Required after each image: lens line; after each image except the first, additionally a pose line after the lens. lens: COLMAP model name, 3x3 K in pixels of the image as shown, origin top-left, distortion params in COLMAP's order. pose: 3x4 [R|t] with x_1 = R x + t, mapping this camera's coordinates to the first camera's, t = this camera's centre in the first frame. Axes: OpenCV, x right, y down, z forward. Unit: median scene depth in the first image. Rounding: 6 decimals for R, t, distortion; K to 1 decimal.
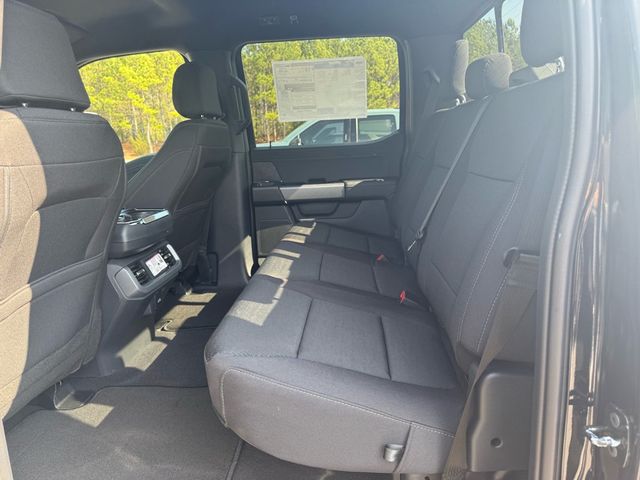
lens RADIAL K [[464.2, 0, 320.0], [0, 464.2, 240.0], [0, 0, 1]] dist [-0.001254, -0.036869]
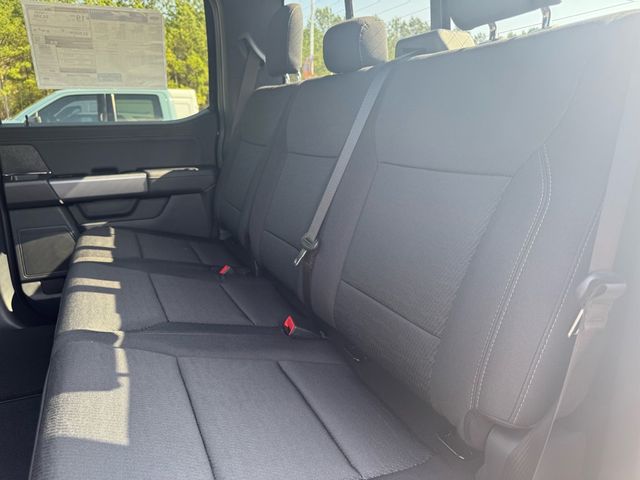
lens RADIAL K [[465.6, 0, 329.0], [0, 465.6, 236.9], [0, 0, 1]] dist [-0.009958, -0.004542]
pose [[0.867504, -0.086529, 0.489847, -0.071780], [0.074320, 0.996247, 0.044365, -0.029238], [-0.491847, -0.002081, 0.870679, 0.174453]]
